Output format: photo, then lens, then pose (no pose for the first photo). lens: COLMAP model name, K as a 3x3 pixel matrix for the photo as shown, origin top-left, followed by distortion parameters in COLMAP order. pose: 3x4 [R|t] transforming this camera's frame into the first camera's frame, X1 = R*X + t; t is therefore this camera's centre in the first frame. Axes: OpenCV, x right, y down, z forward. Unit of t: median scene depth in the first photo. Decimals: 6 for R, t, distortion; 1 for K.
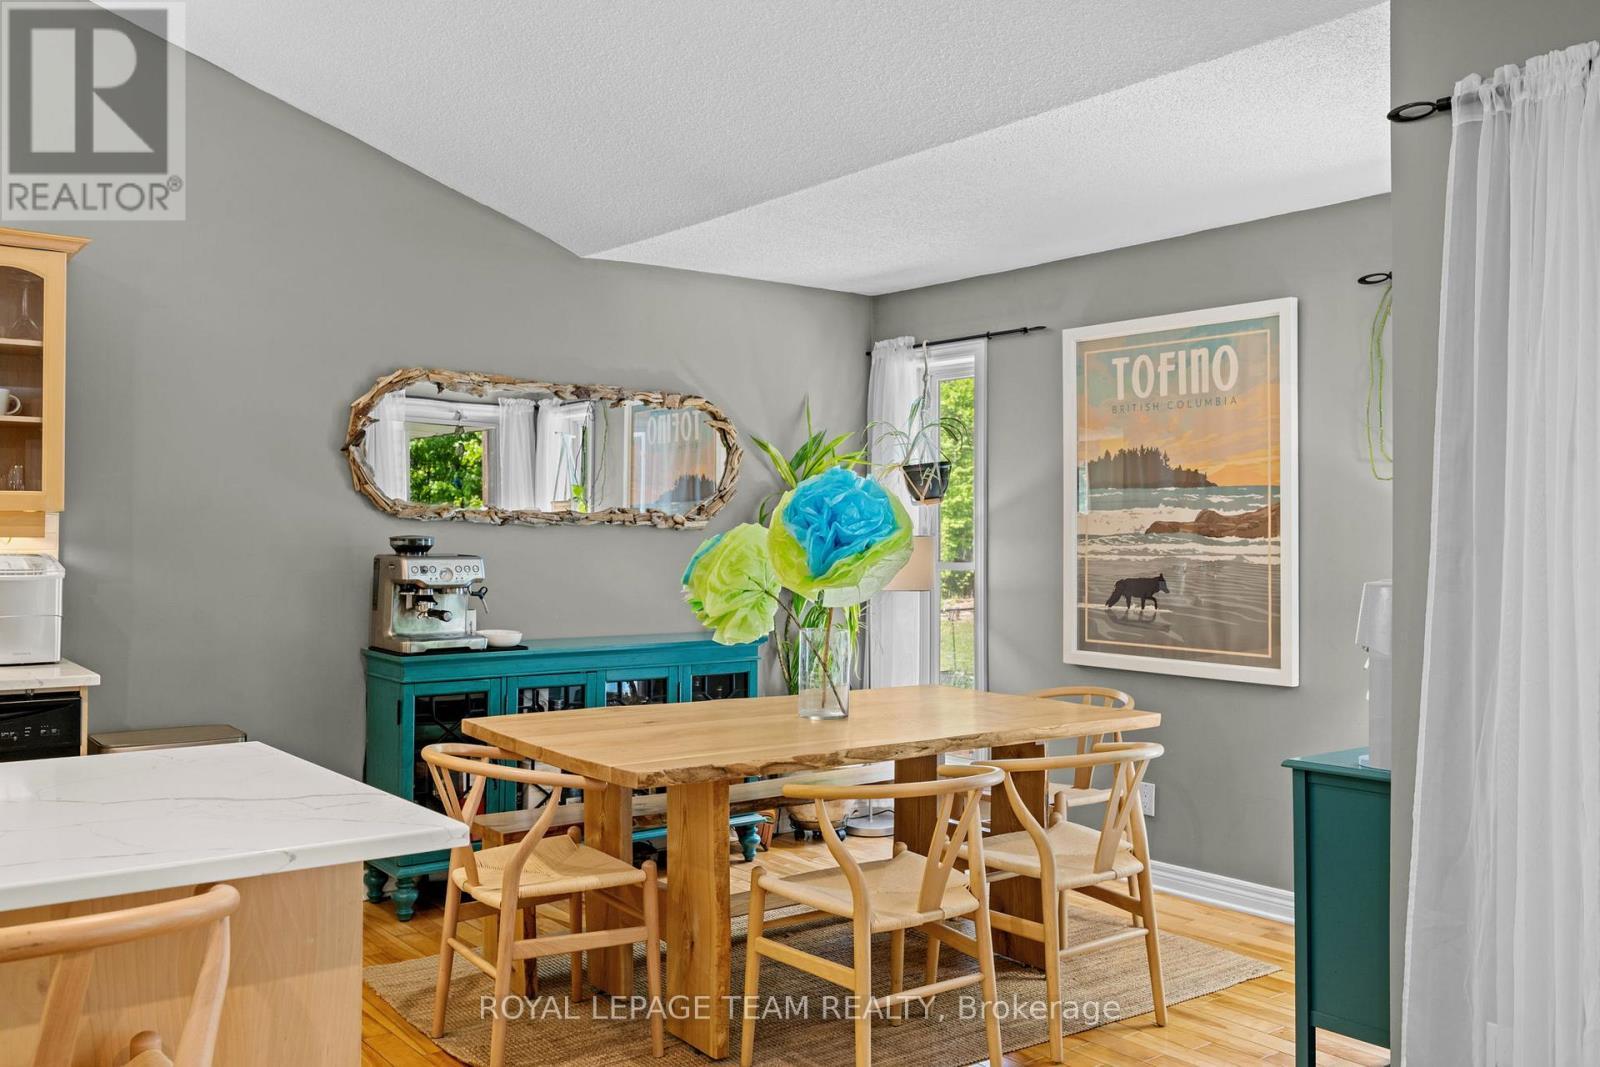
lens RADIAL K [[1380.1, 0, 806.4], [0, 1380.1, 518.9], [0, 0, 1]] dist [-0.003061, 0.003886]
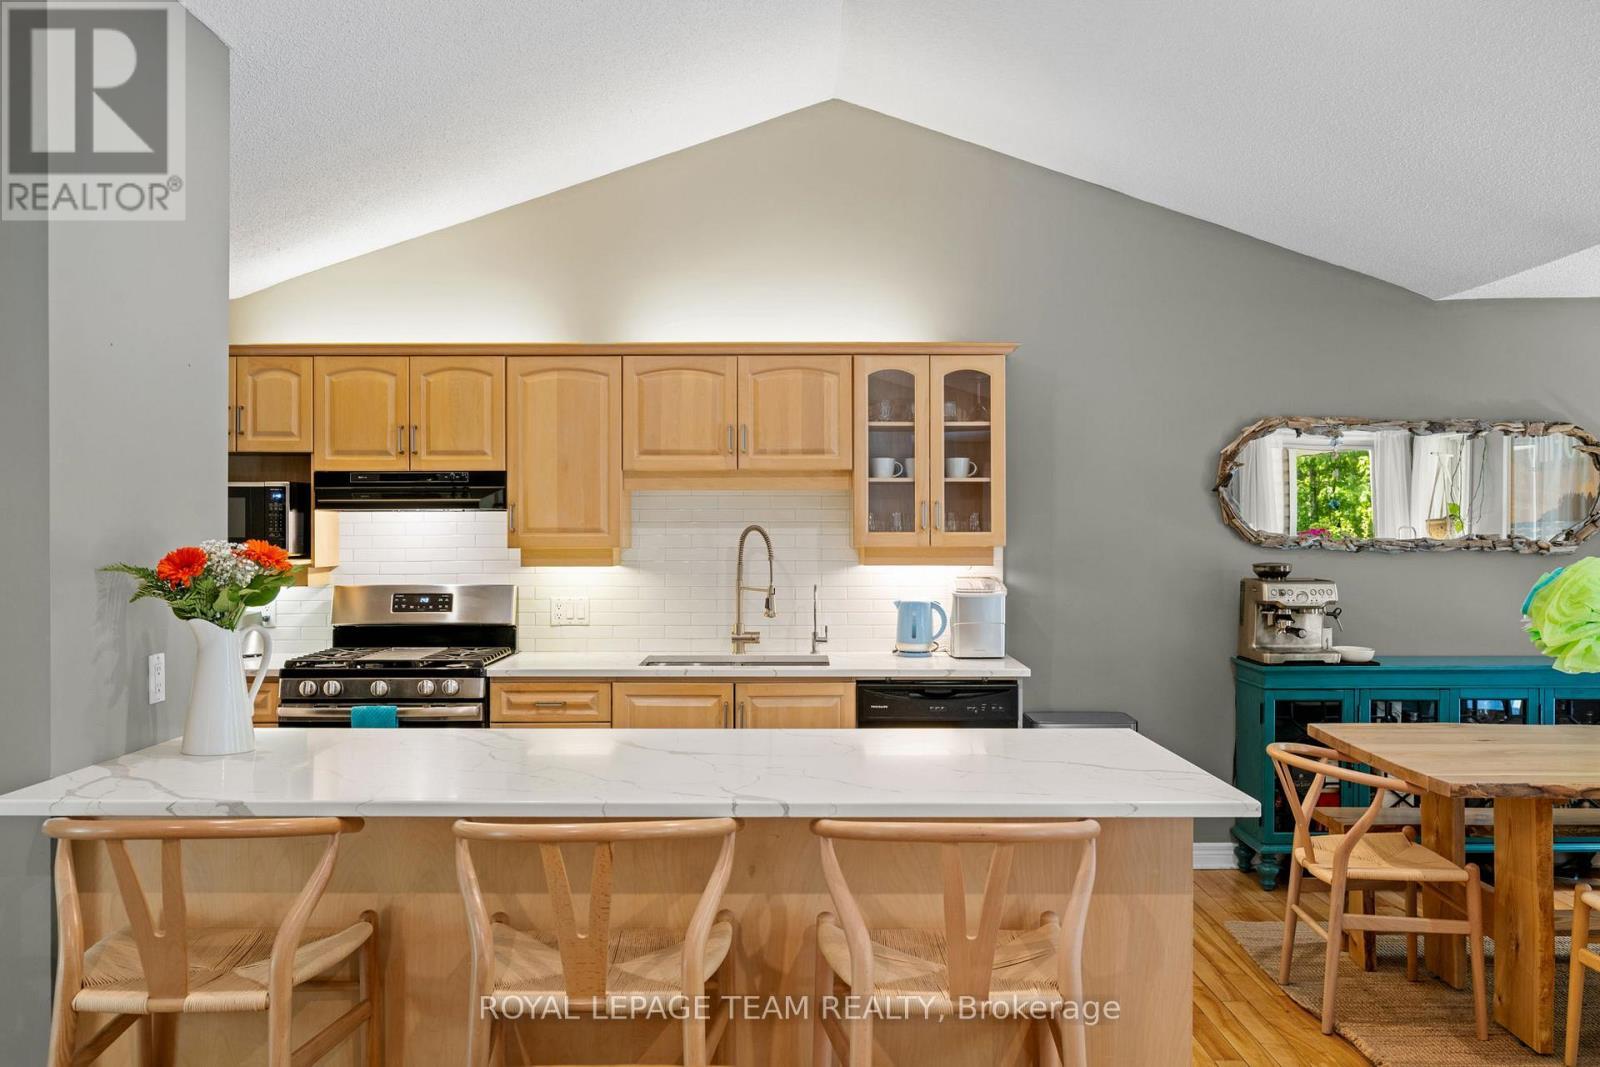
lens RADIAL K [[1317.0, 0, 800.0], [0, 1317.0, 533.5], [0, 0, 1]] dist [0.002969, -0.000139]
pose [[0.793117, -0.007257, -0.609027, 0.085106], [0.012896, 0.999905, 0.004879, -0.025964], [0.608933, -0.011724, 0.793135, -0.141863]]
